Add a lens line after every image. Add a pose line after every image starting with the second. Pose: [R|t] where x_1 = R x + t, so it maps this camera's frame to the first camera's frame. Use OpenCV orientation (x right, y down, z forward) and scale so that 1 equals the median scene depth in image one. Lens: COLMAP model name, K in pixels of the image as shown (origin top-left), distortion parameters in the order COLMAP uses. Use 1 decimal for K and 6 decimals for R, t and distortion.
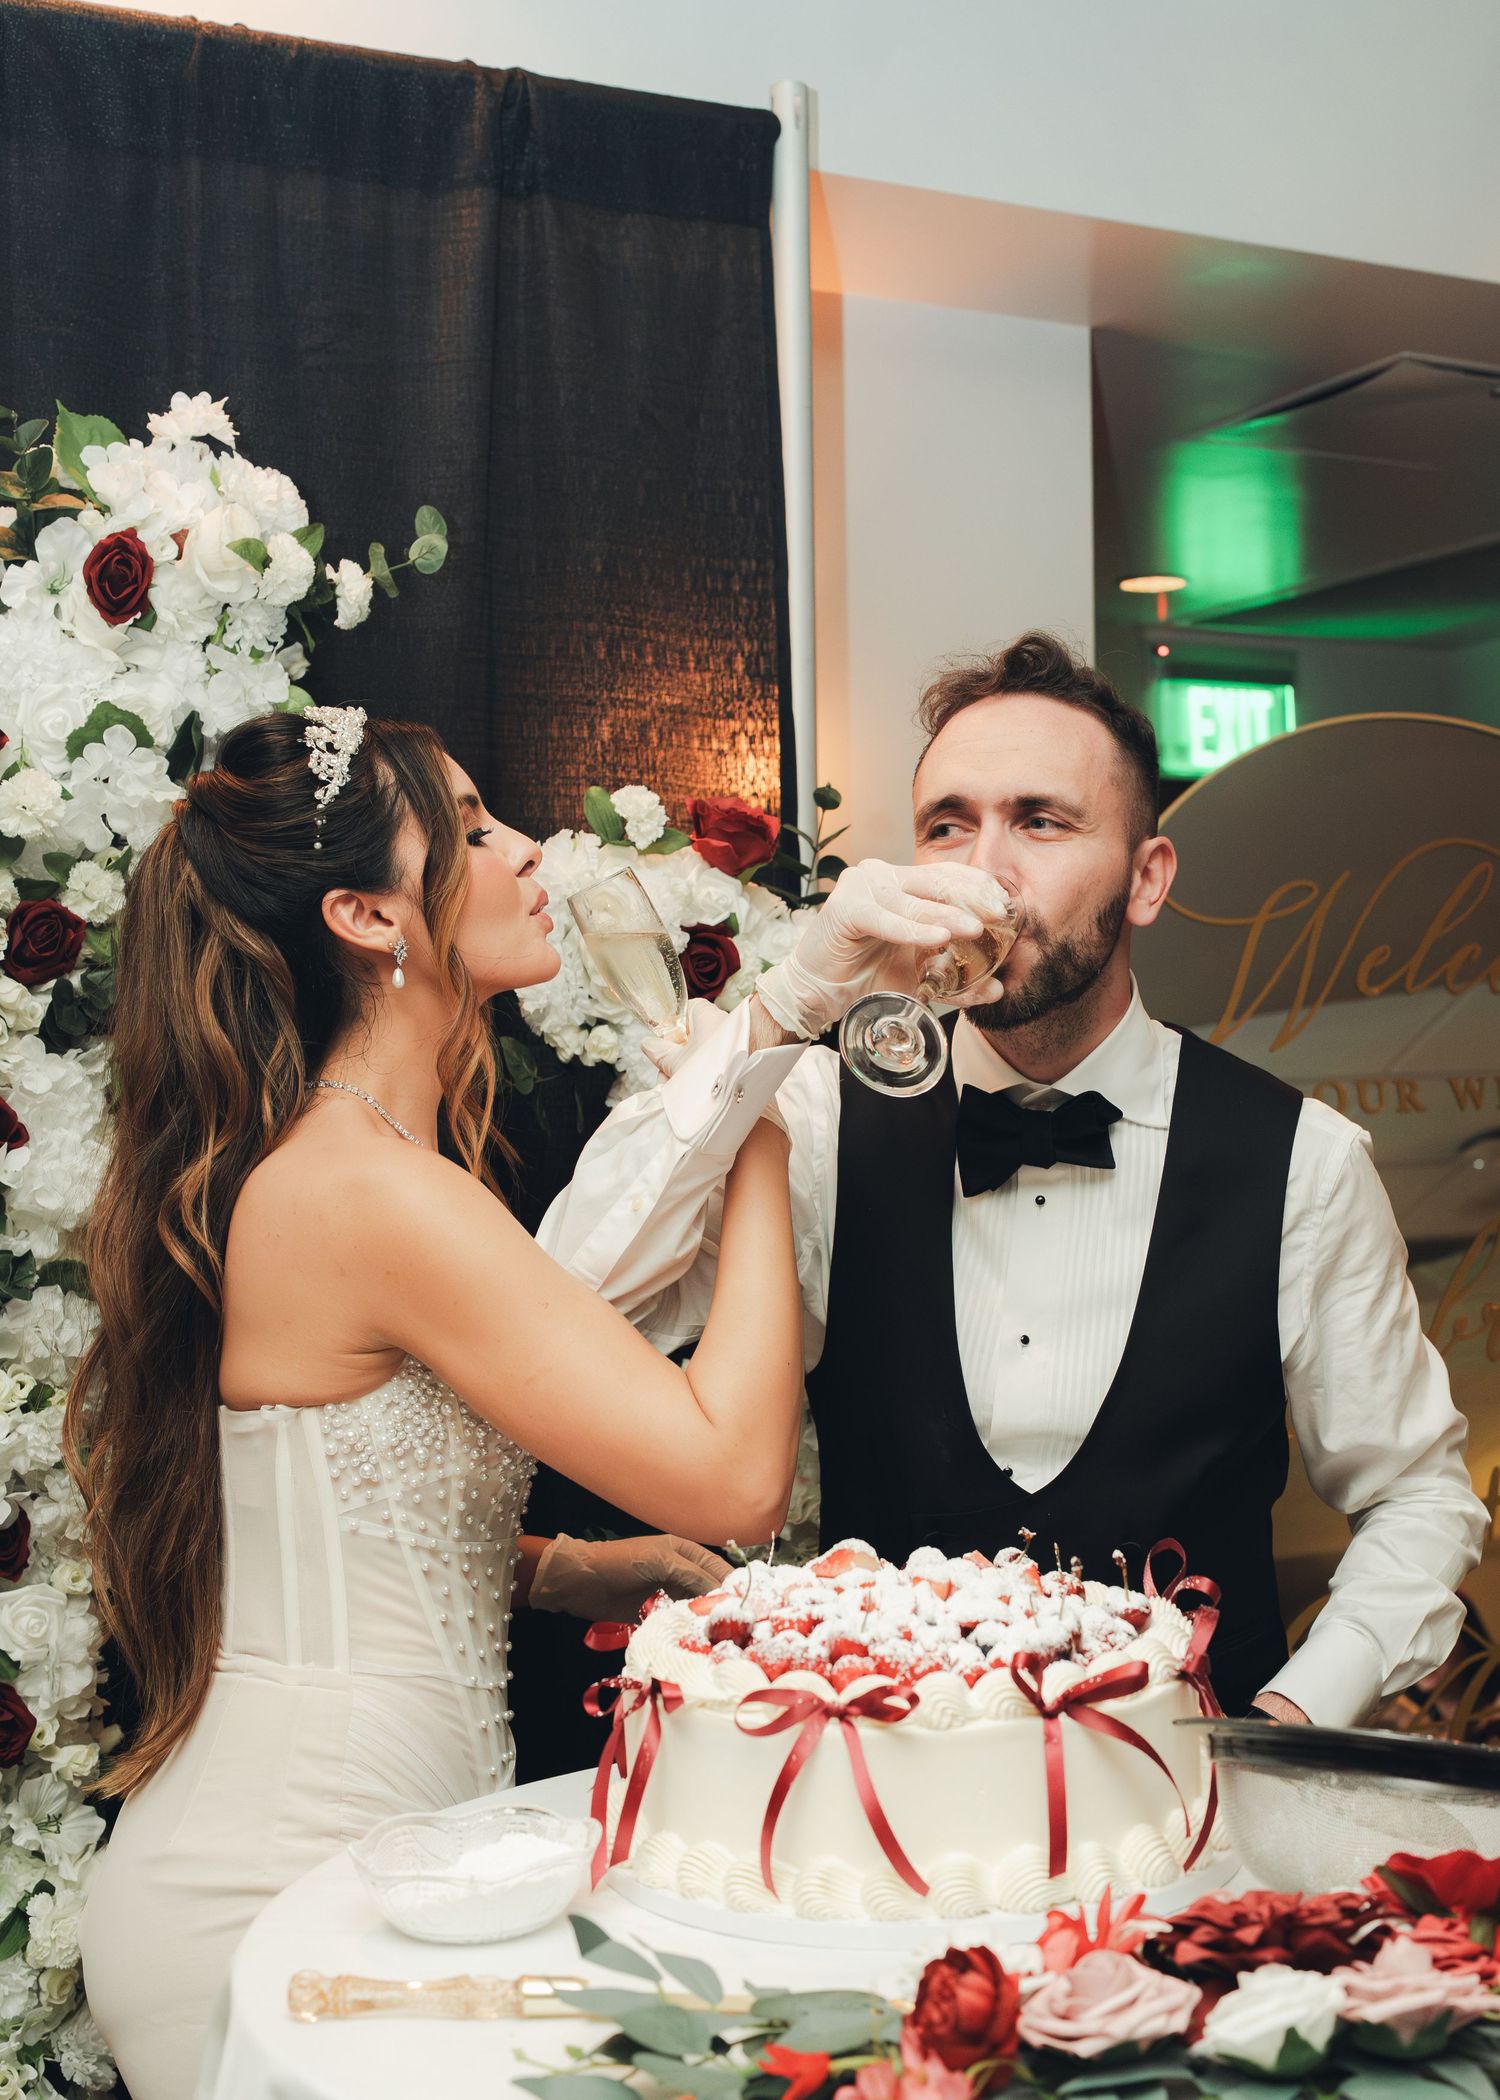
lens RADIAL K [[2737.9, 0, 872.6], [0, 2737.9, 1088.8], [0, 0, 1]] dist [-0.064356, 0.186222]
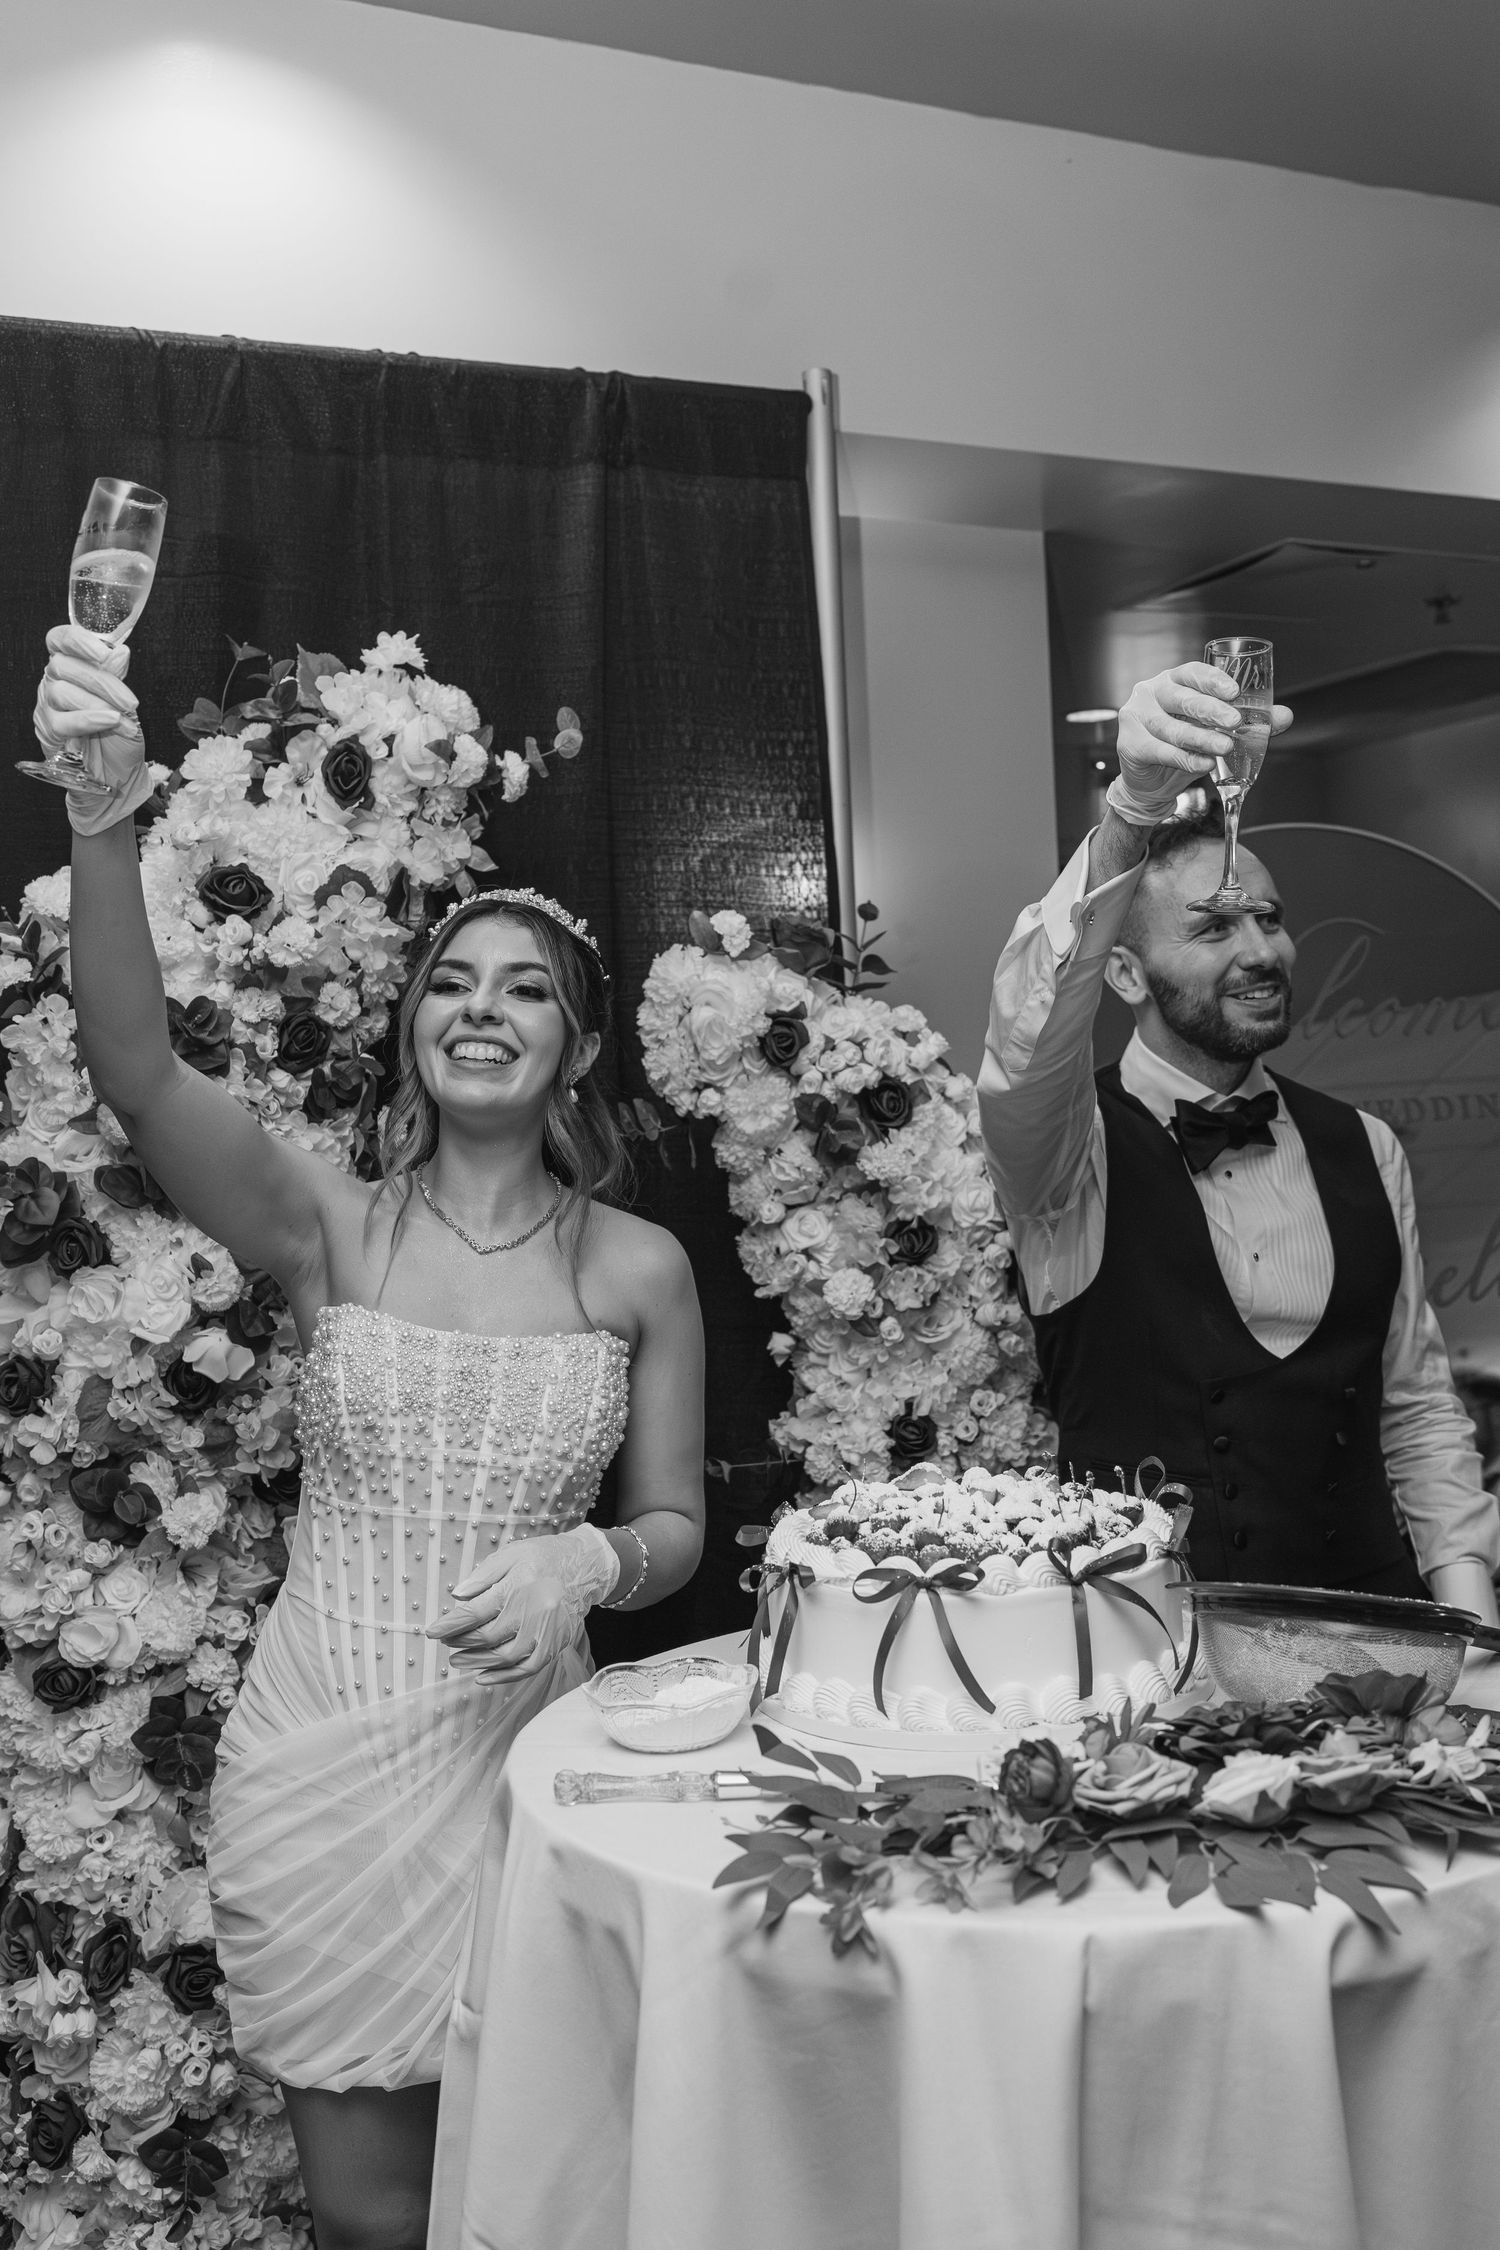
lens RADIAL K [[2188.5, 0, 750.0], [0, 2188.5, 1125.0], [0, 0, 1]] dist [-0.058262, 0.189904]
pose [[0.998179, -0.030330, -0.052145, -0.023811], [0.030741, 0.999502, 0.007104, -0.012781], [0.051903, -0.008694, 0.998614, -0.083413]]
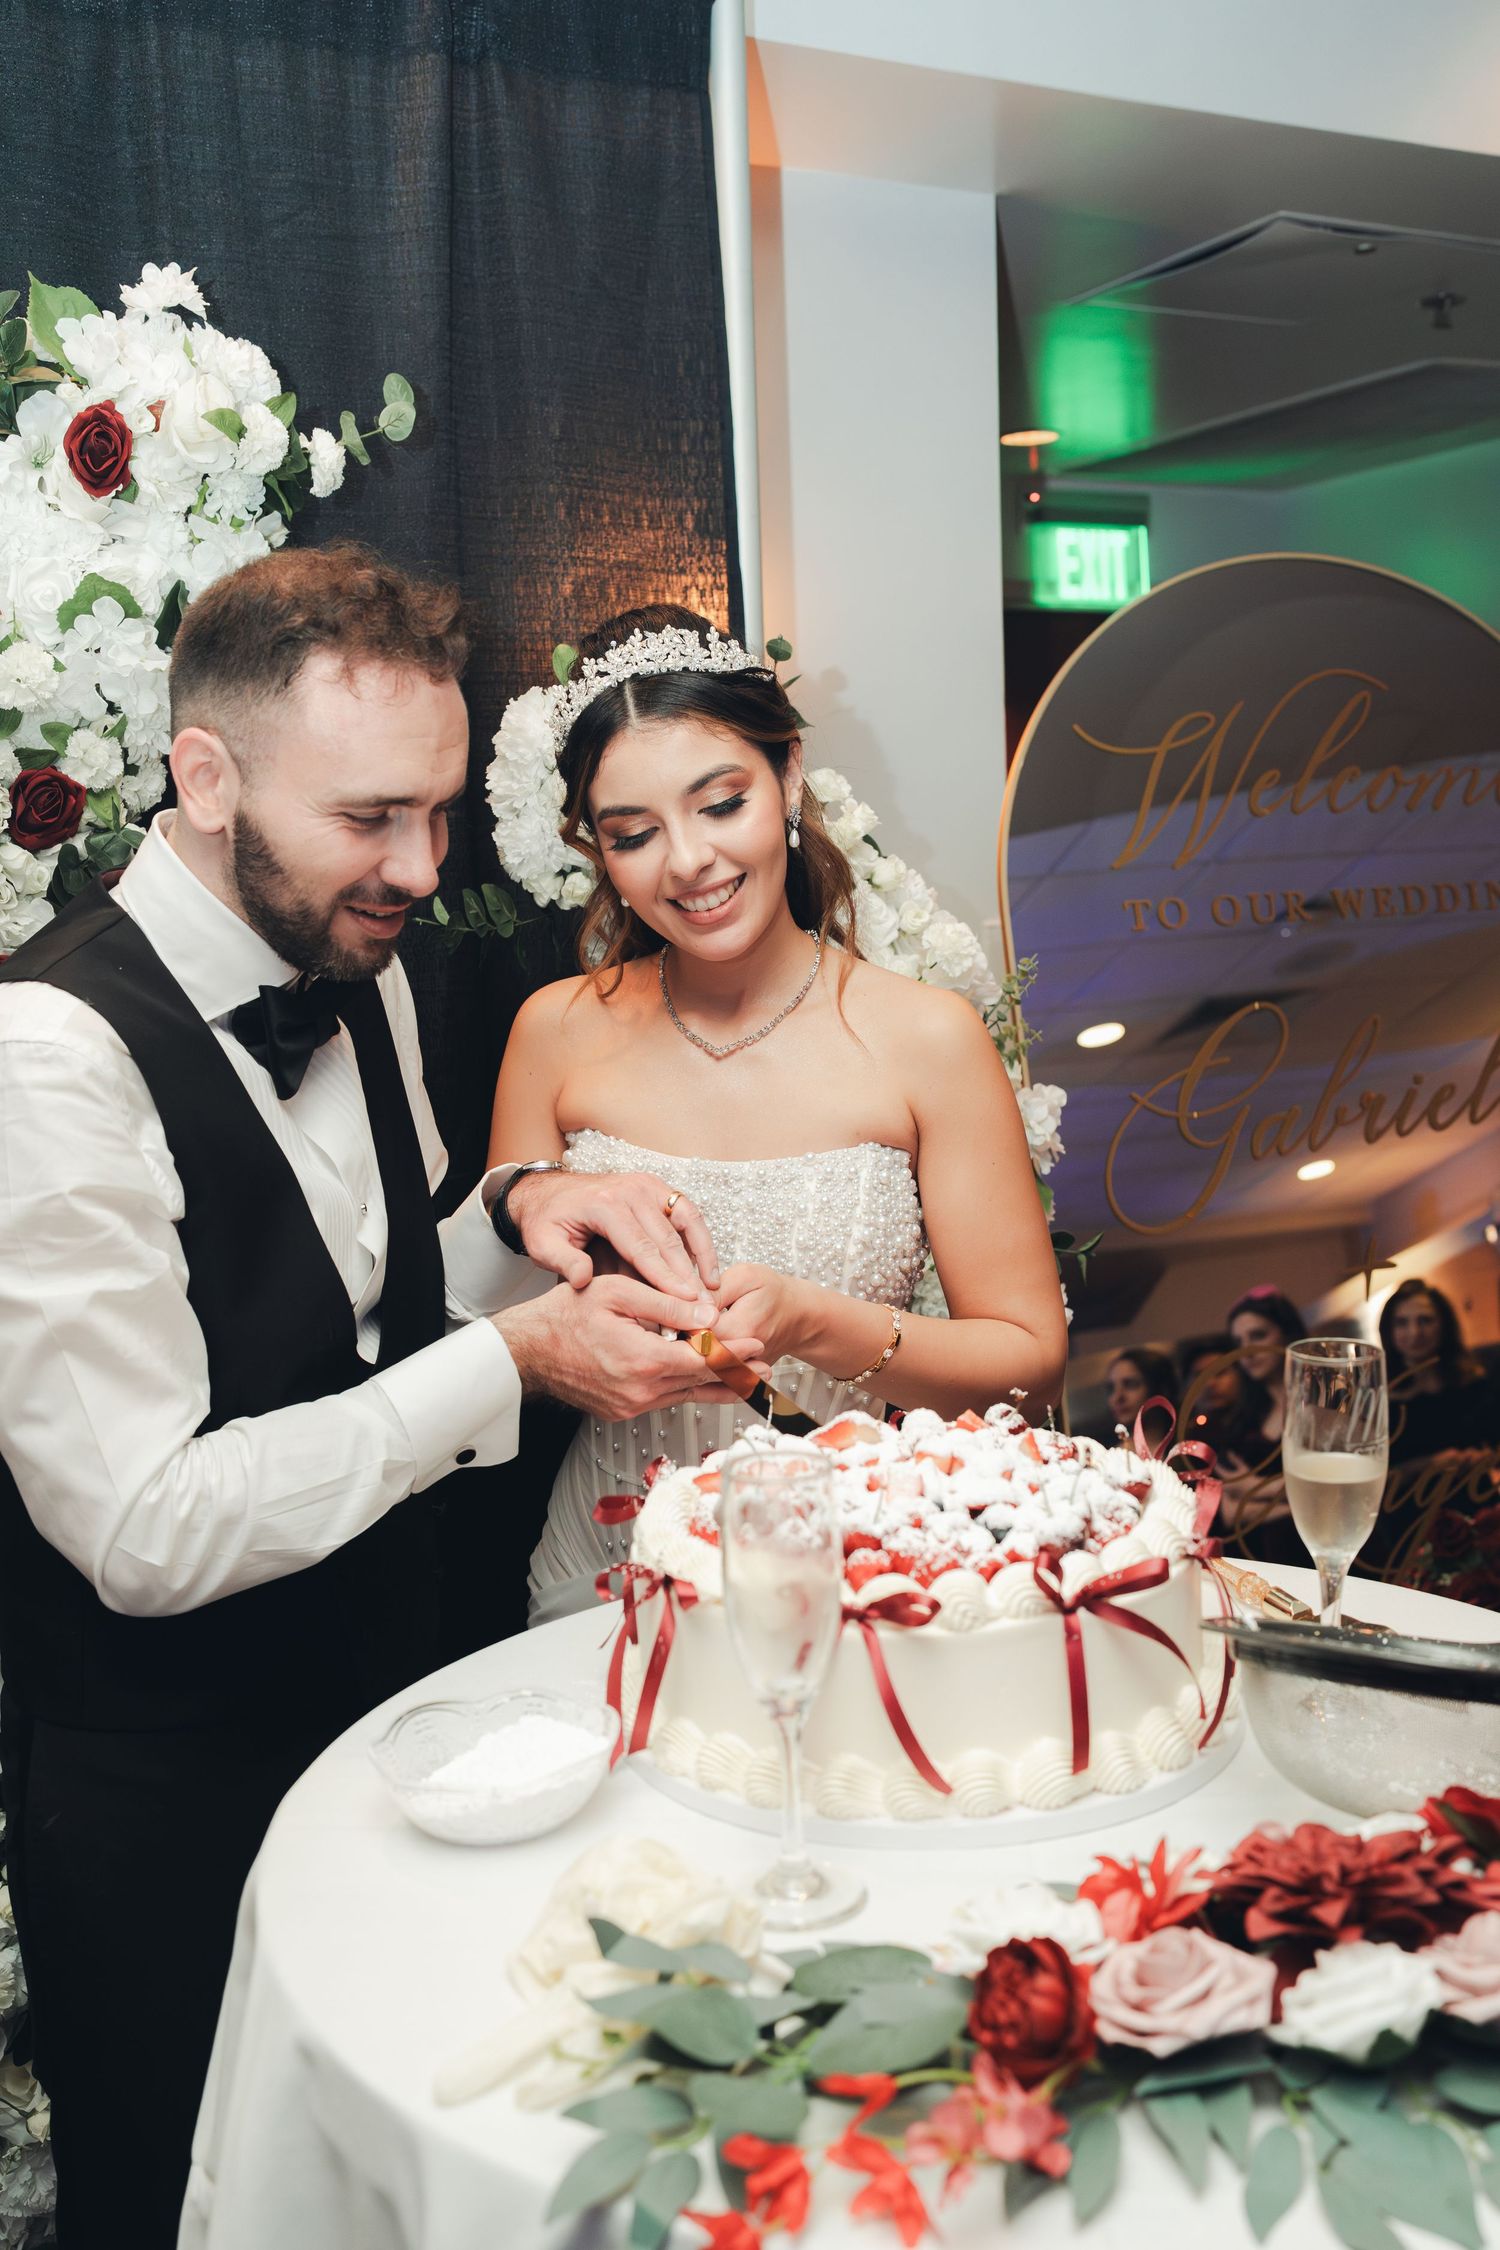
lens RADIAL K [[2188.5, 0, 750.0], [0, 2188.5, 1125.0], [0, 0, 1]] dist [-0.058262, 0.189904]
pose [[0.999795, -0.017706, -0.009784, -0.025893], [0.018754, 0.992577, 0.120164, -0.028053], [0.007584, -0.120322, 0.992706, 0.149465]]
